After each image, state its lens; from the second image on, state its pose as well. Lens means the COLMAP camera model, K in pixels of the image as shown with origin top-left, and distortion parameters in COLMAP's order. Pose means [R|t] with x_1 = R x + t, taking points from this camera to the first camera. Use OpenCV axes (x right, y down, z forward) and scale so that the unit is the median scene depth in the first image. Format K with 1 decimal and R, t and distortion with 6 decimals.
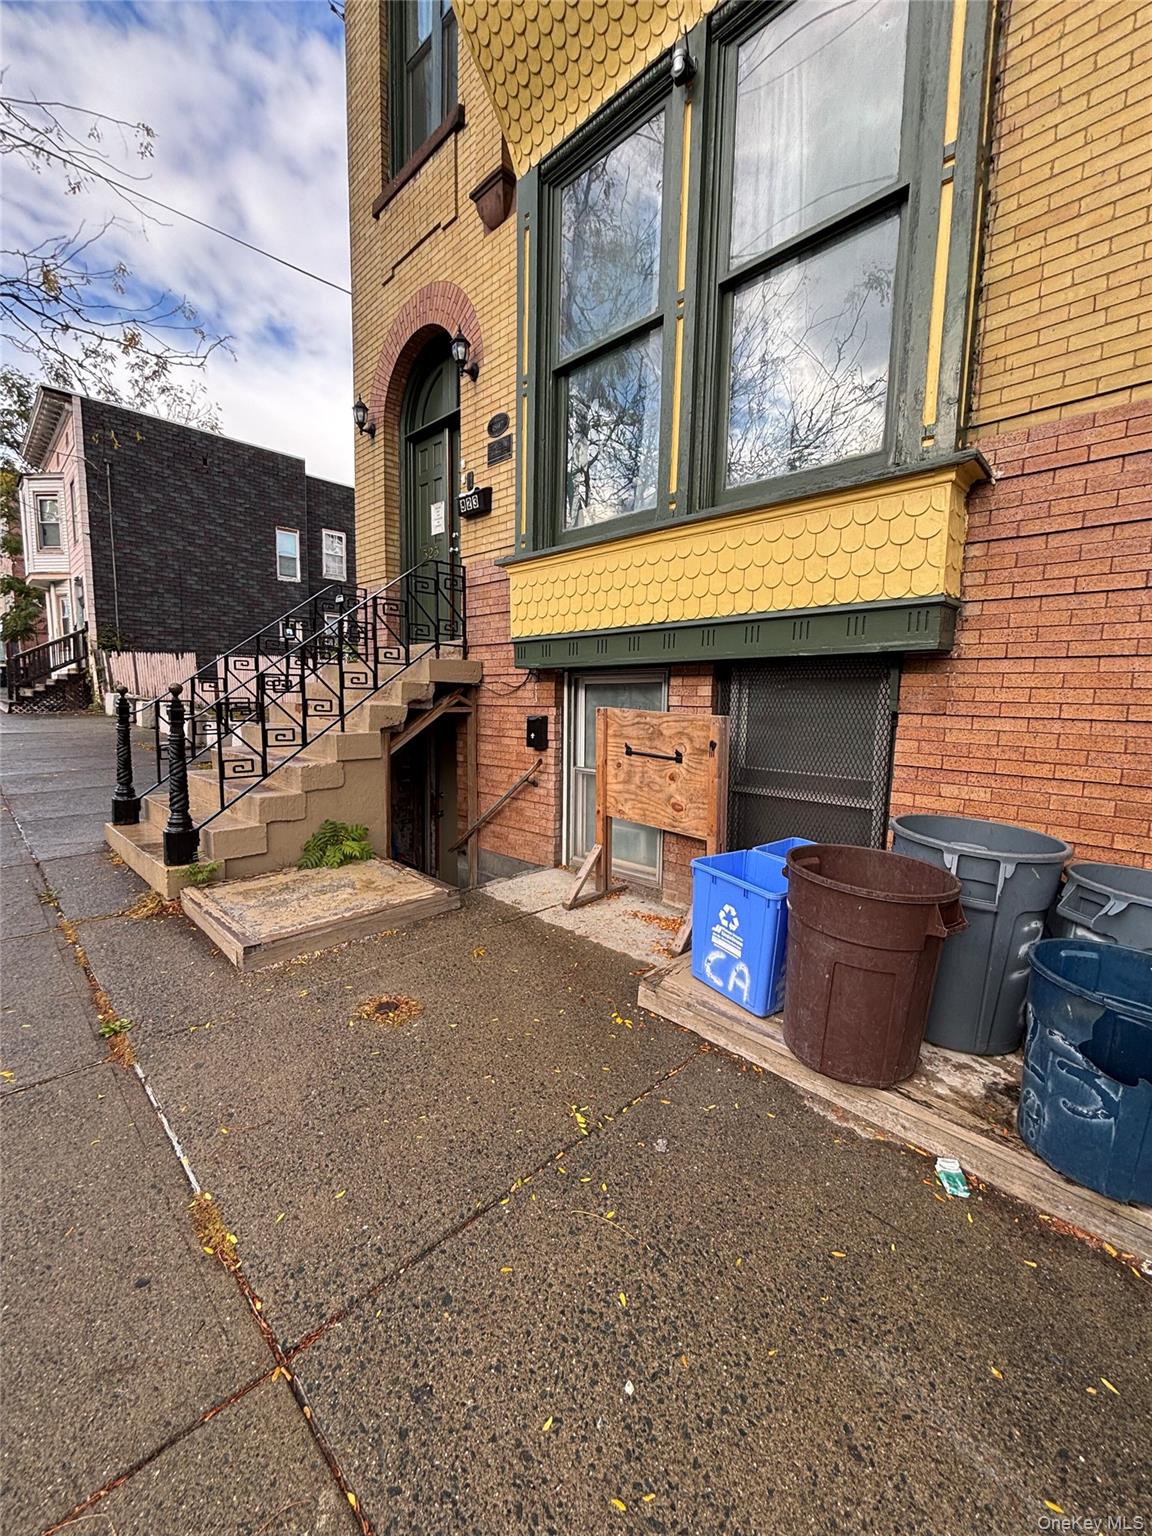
lens RADIAL K [[608.3, 0, 578.1], [0, 608.3, 768.7], [0, 0, 1]] dist [-0.004623, -0.000272]
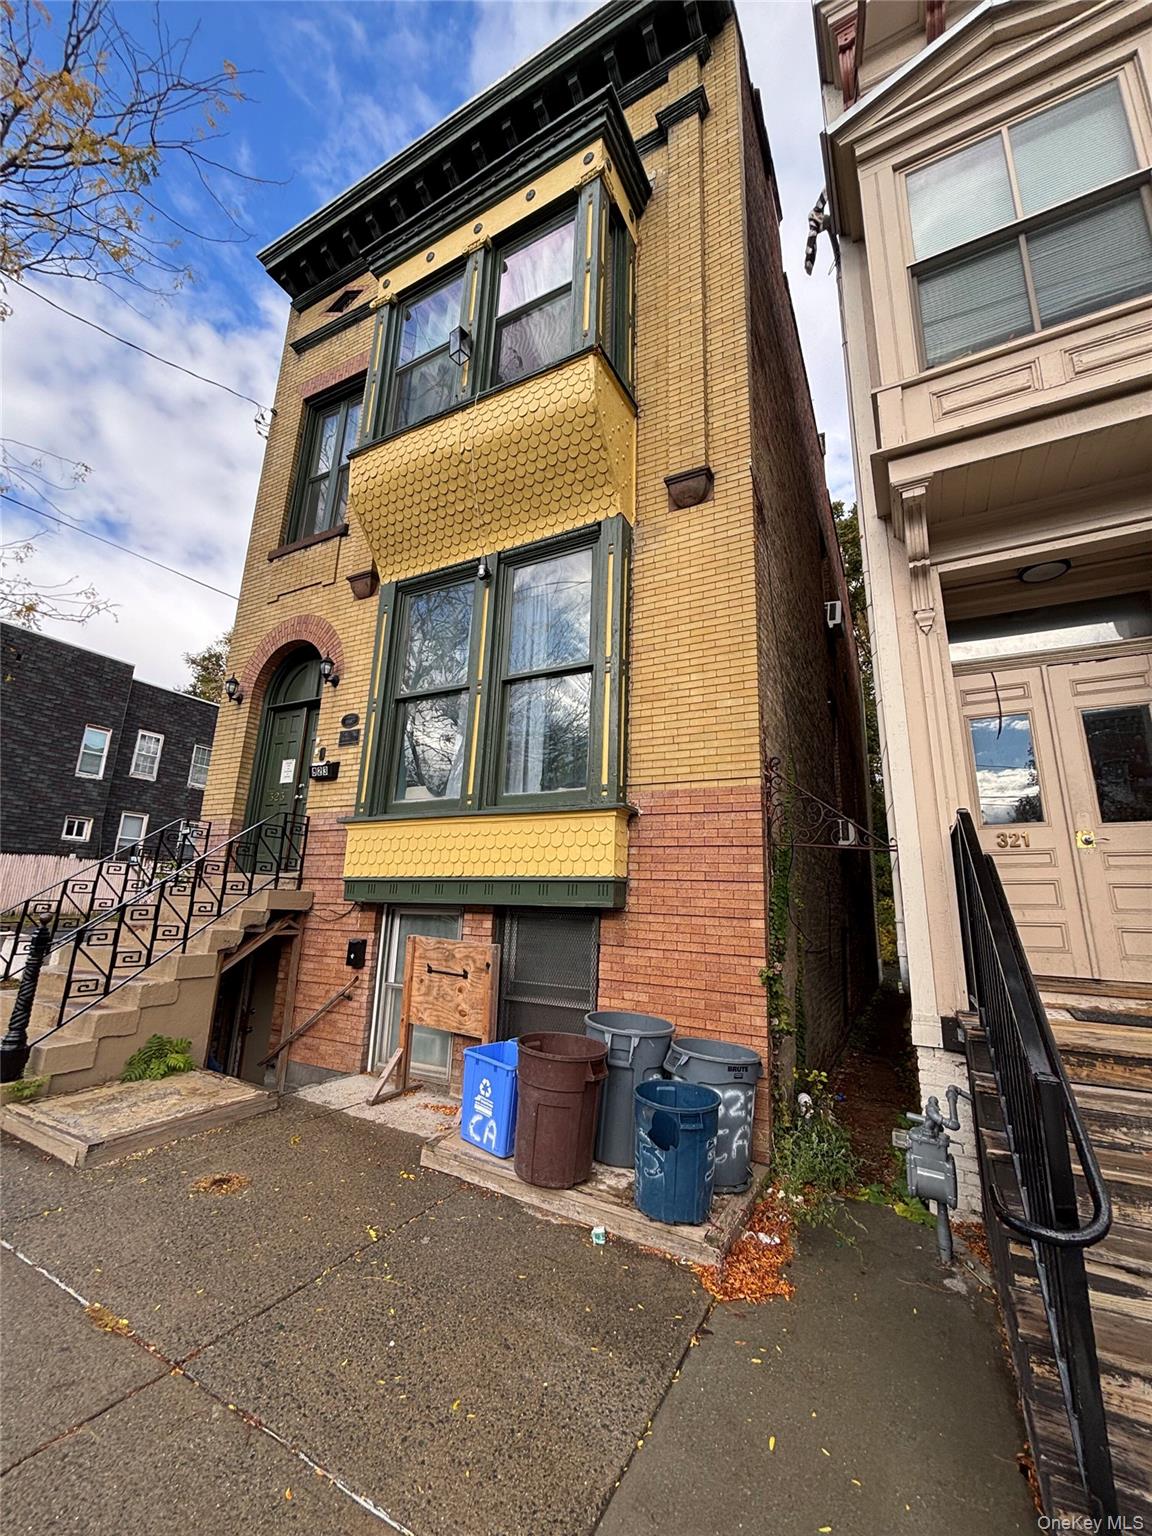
lens RADIAL K [[608.3, 0, 578.1], [0, 608.3, 768.7], [0, 0, 1]] dist [-0.004623, -0.000272]
pose [[0.958172, 0.081152, 0.274447, -0.007234], [0.013618, 0.944940, -0.326960, -0.005587], [-0.285869, 0.317021, 0.904310, -0.489402]]
